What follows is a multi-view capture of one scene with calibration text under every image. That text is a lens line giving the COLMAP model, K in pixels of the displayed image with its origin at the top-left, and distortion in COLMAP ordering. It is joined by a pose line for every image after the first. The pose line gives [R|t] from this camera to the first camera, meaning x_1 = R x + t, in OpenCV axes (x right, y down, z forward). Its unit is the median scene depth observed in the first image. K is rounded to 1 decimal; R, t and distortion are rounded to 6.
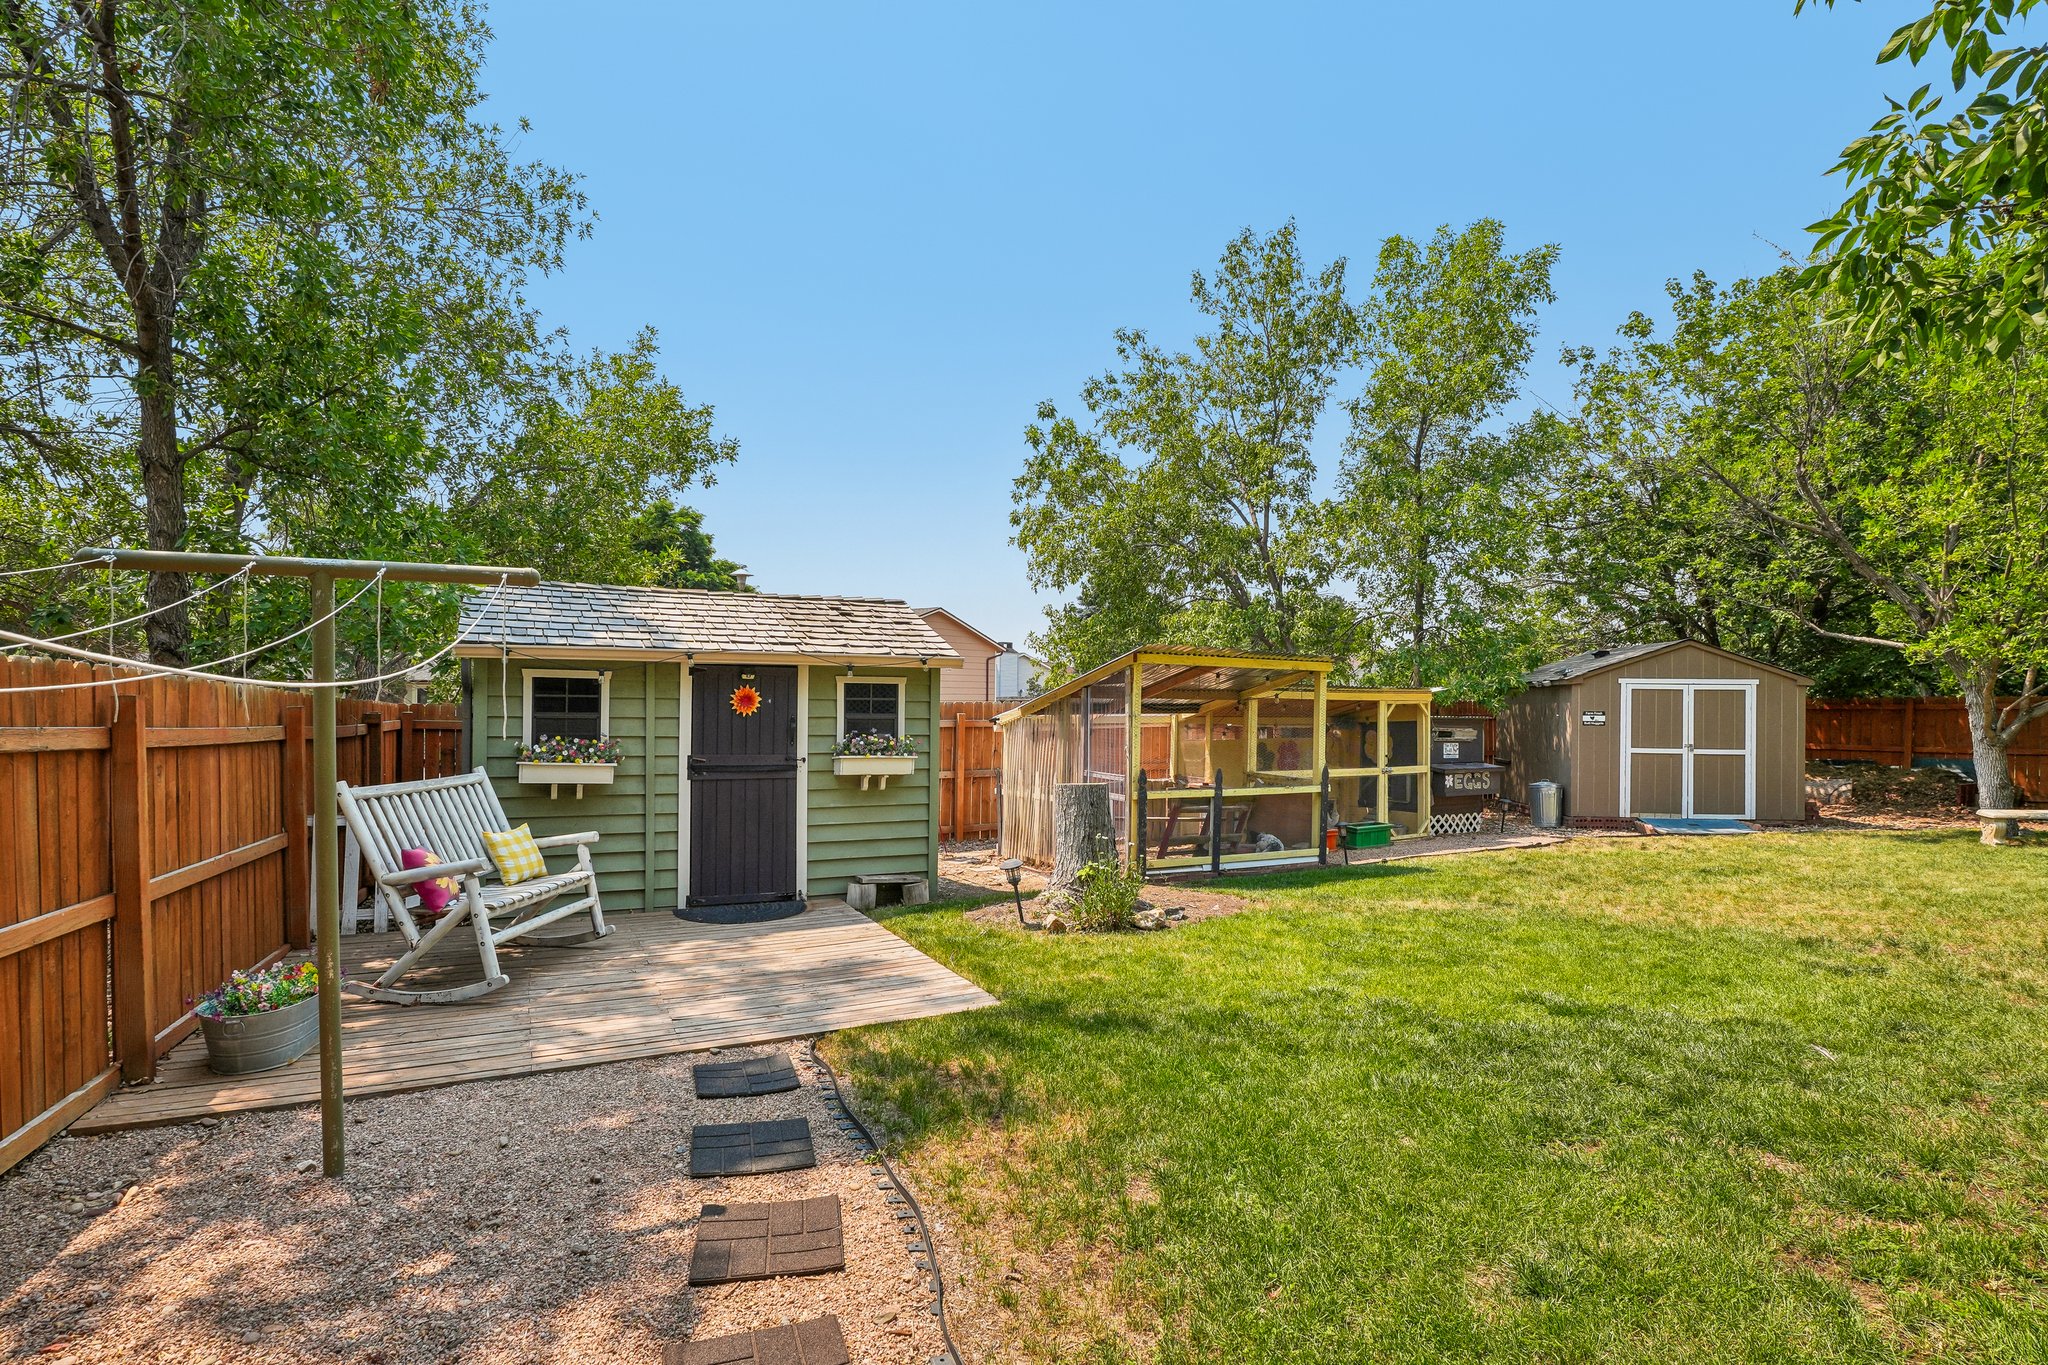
lens RADIAL K [[992.6, 0, 1033.3], [0, 992.6, 688.7], [0, 0, 1]] dist [-0.025219, -0.001959]
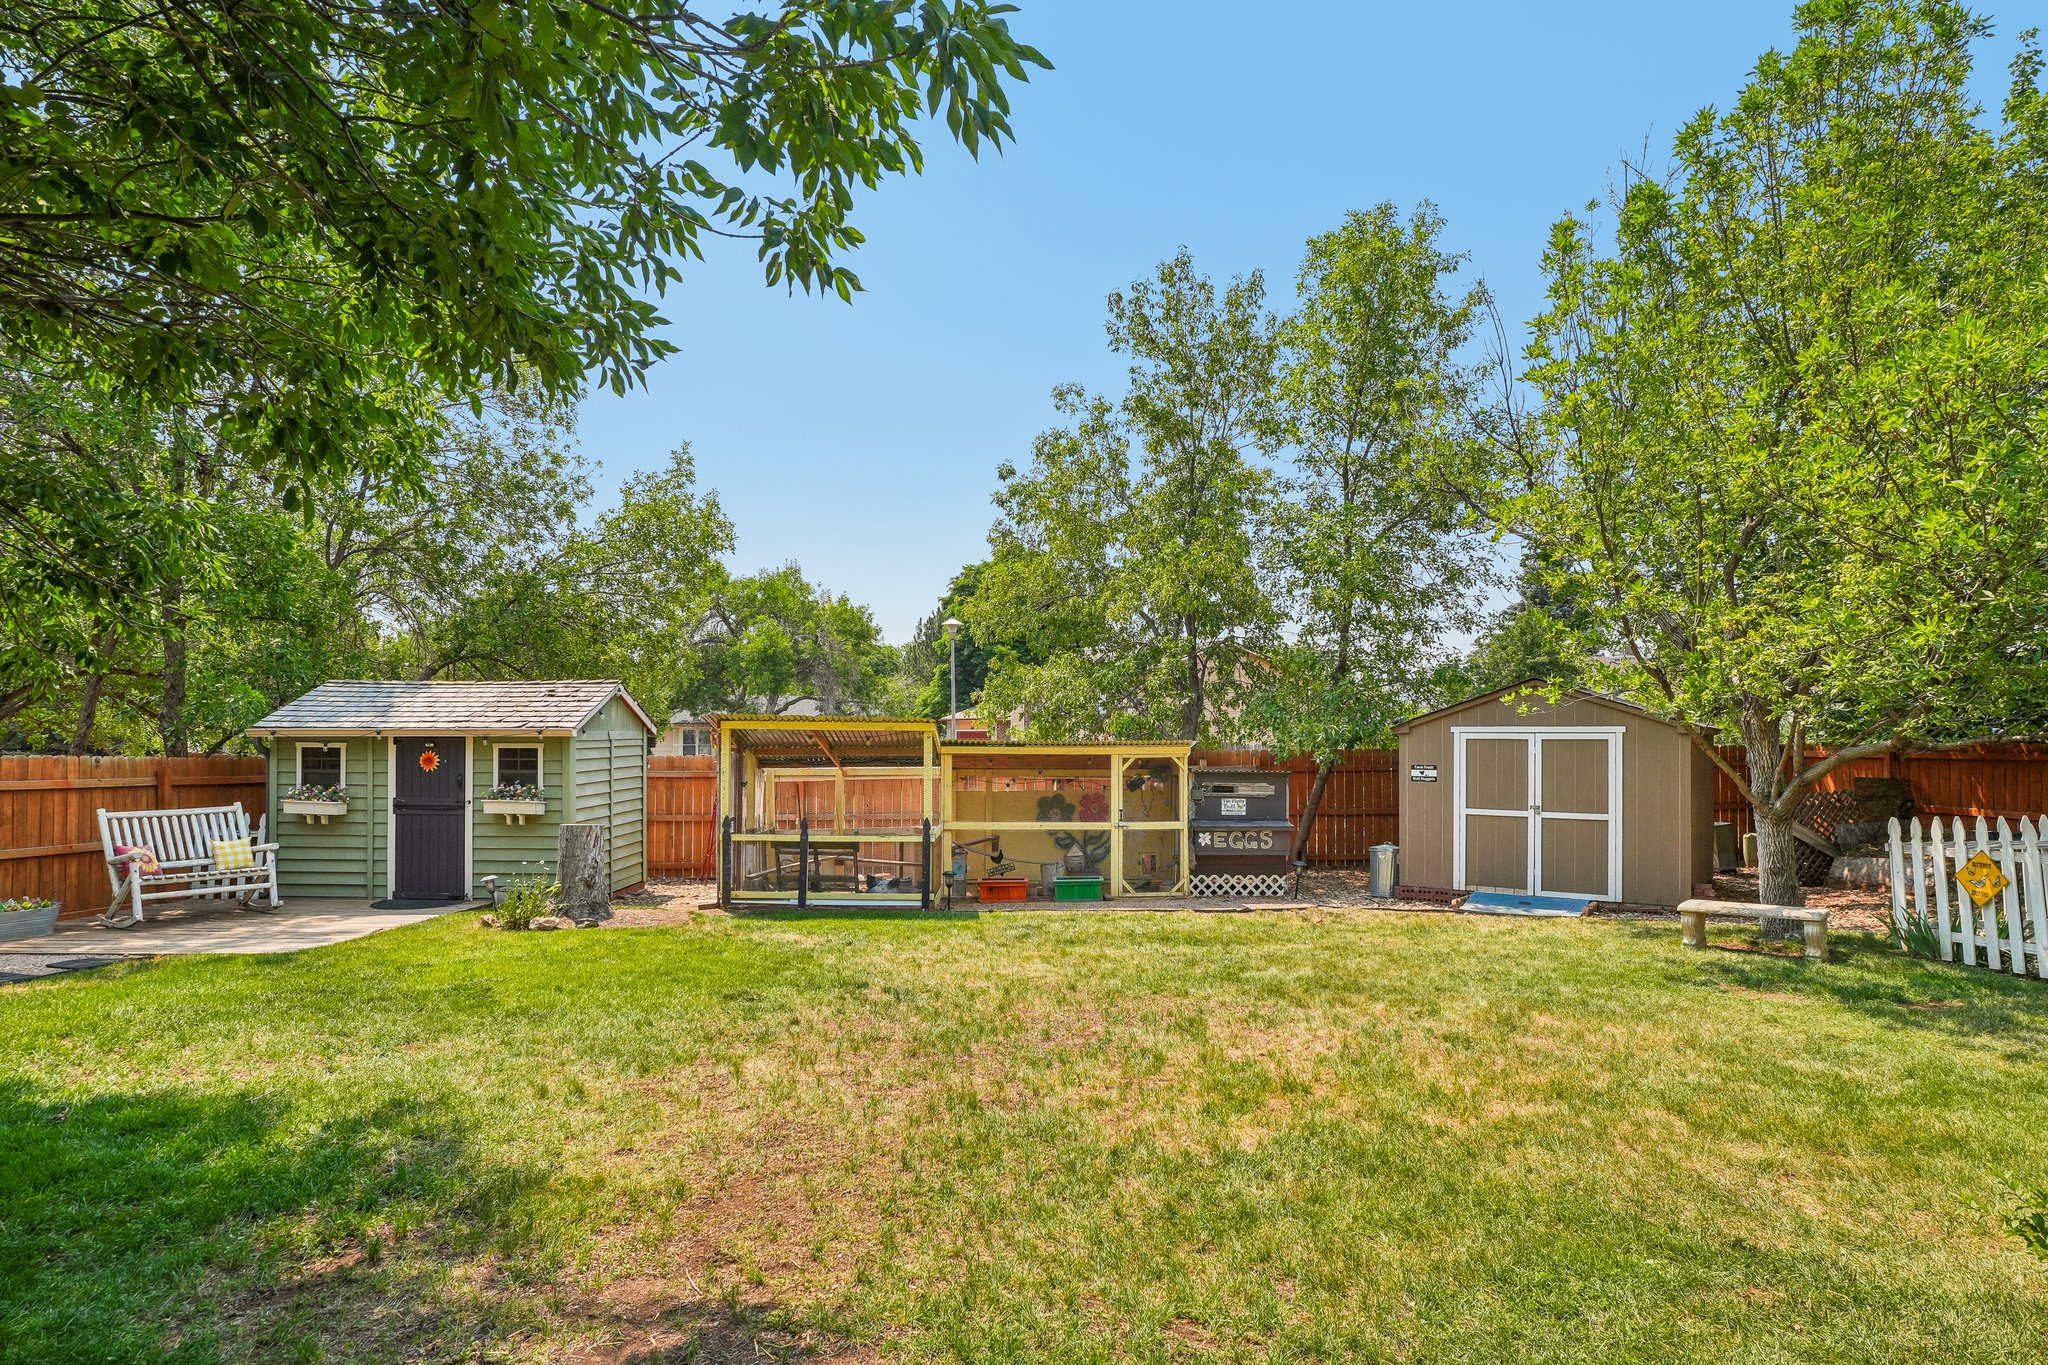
lens RADIAL K [[1099.3, 0, 1016.3], [0, 1099.3, 701.5], [0, 0, 1]] dist [-0.015176, 0.000719]
pose [[0.886711, -0.022392, -0.461782, 1.170221], [0.013244, 0.999647, -0.023043, -0.025774], [0.462135, 0.014316, 0.886694, -0.035668]]
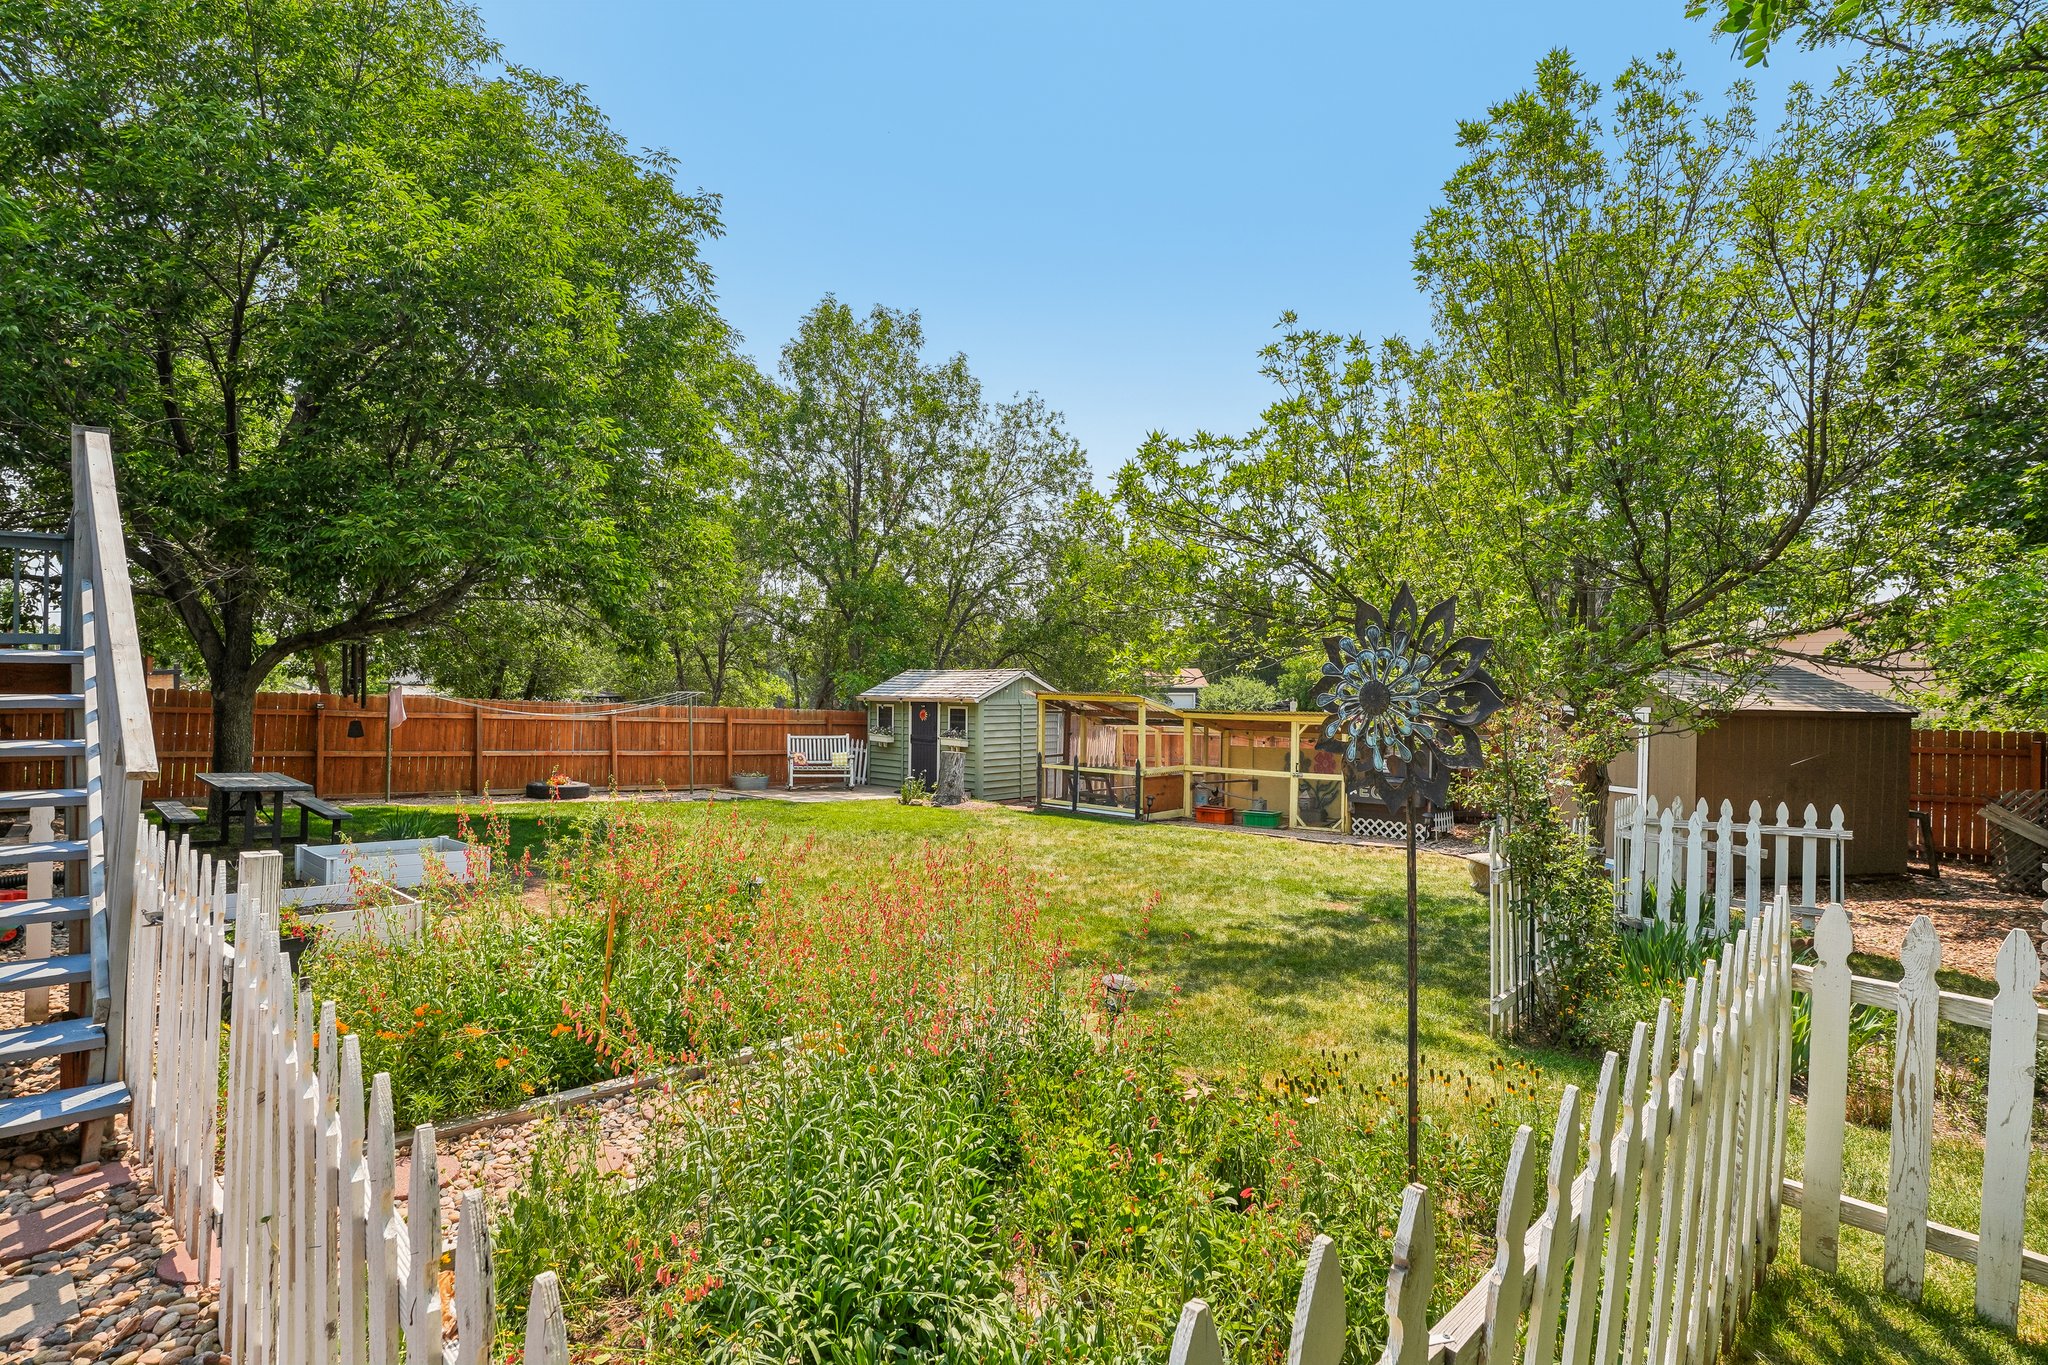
lens RADIAL K [[992.6, 0, 1034.0], [0, 992.6, 690.3], [0, 0, 1]] dist [-0.025219, -0.001959]
pose [[0.354154, -0.007930, -0.935154, 2.202637], [0.004663, 0.999967, -0.006713, -0.033550], [0.935176, -0.001983, 0.354179, 0.314493]]
